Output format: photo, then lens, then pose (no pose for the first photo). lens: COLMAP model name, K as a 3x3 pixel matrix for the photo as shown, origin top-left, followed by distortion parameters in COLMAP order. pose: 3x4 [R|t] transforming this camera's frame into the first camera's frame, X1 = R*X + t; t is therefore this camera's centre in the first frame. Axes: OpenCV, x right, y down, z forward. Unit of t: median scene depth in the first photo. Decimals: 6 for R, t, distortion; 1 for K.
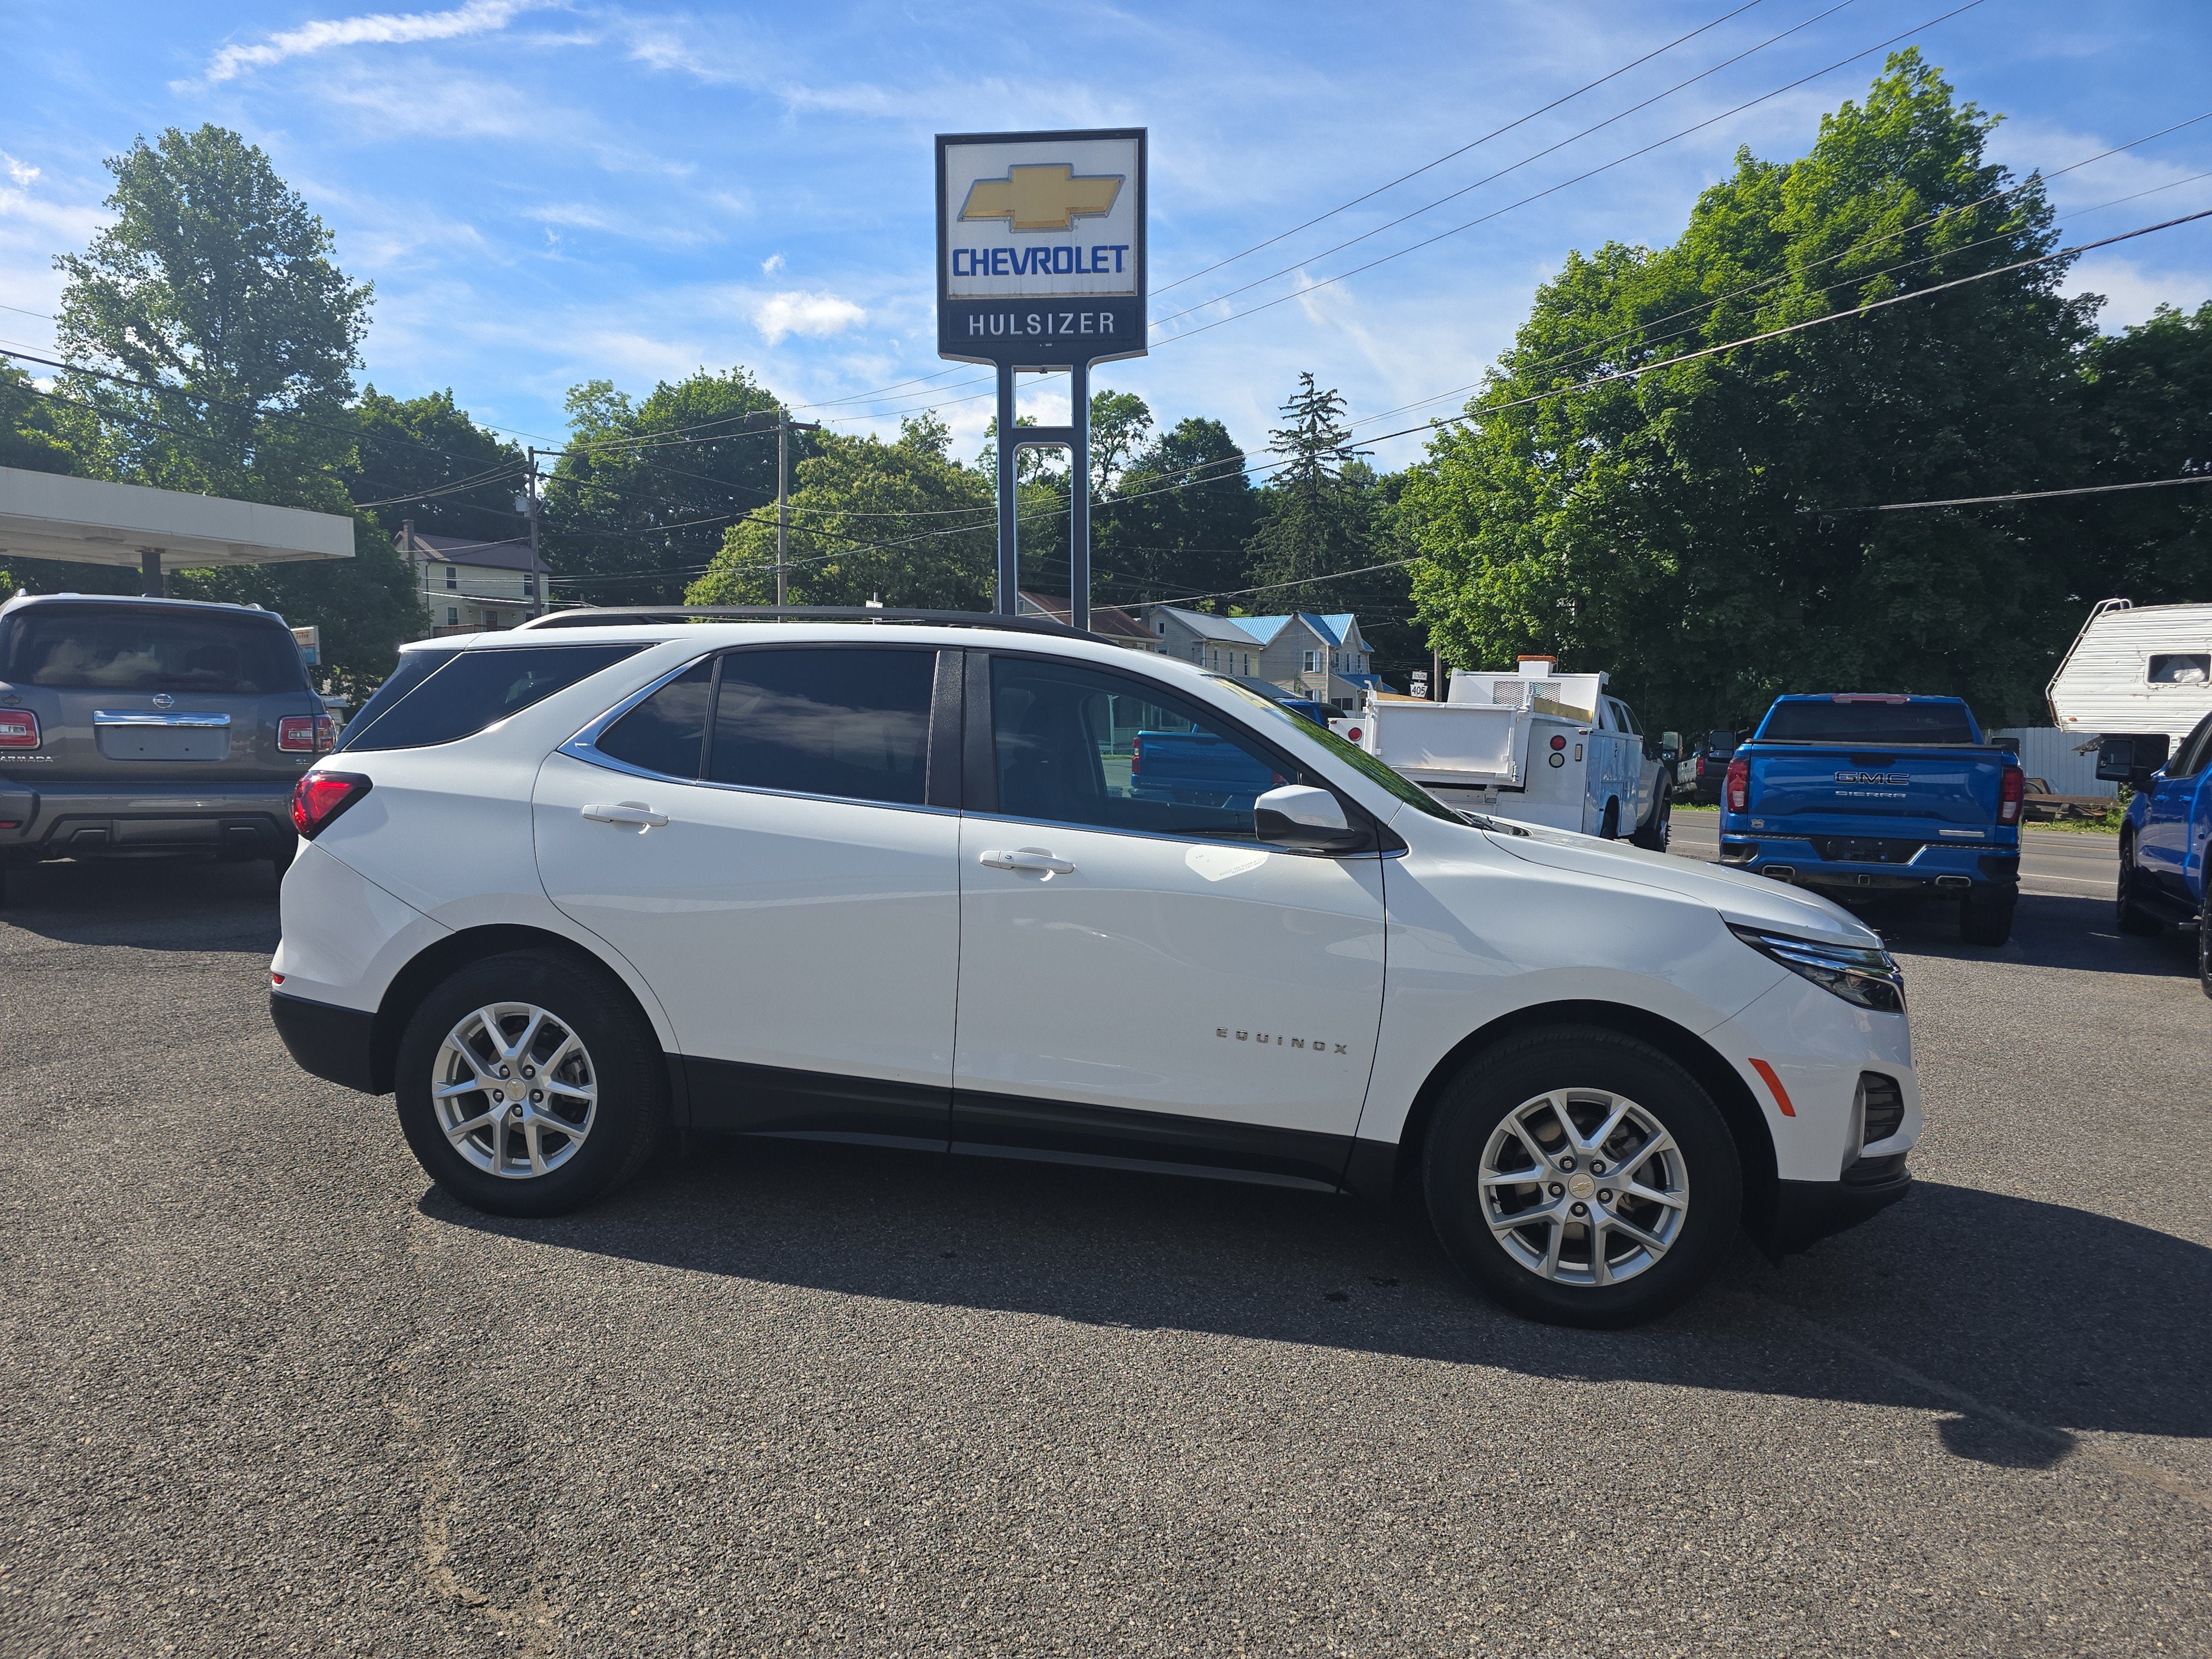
lens RADIAL K [[1494.5, 0, 1106.0], [0, 1494.5, 829.5], [0, 0, 1]] dist [0.066303, -0.053912]
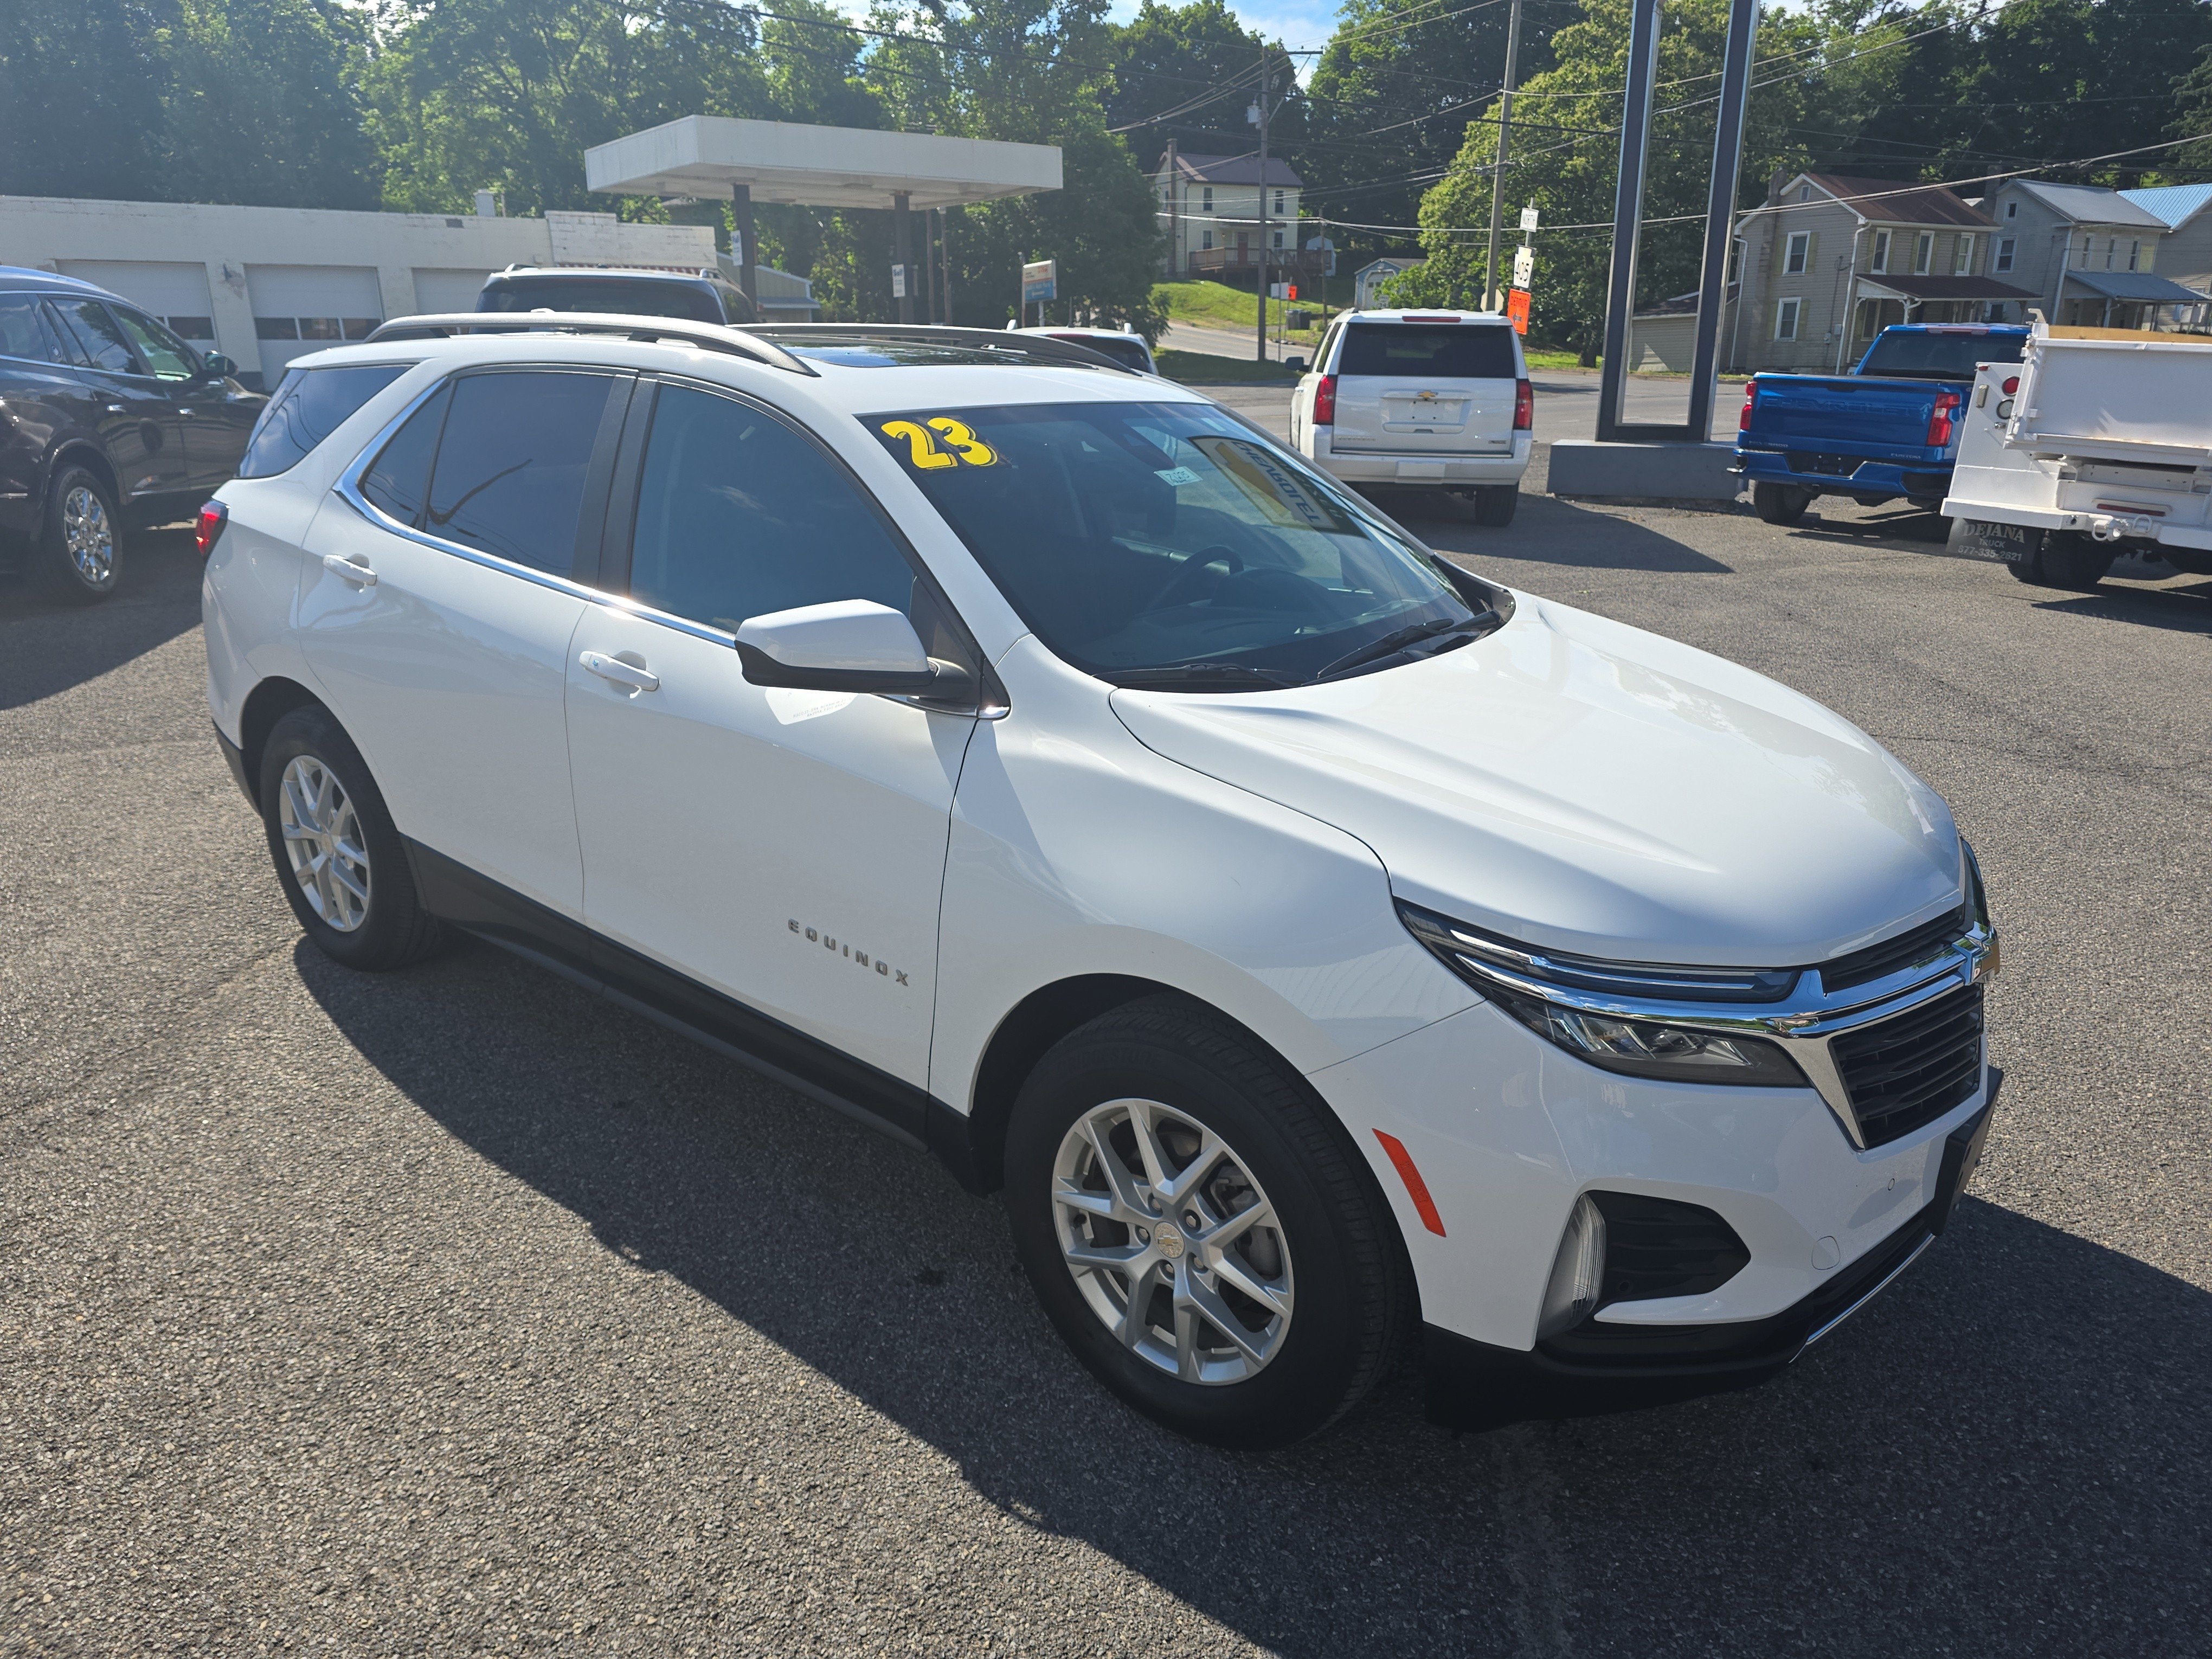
lens RADIAL K [[1494.5, 0, 1106.0], [0, 1494.5, 829.5], [0, 0, 1]] dist [0.066303, -0.053912]
pose [[0.878255, 0.136654, -0.458251, 0.096647], [-0.022563, 0.969072, 0.245744, -0.017465], [0.477660, -0.205486, 0.854176, 0.076902]]
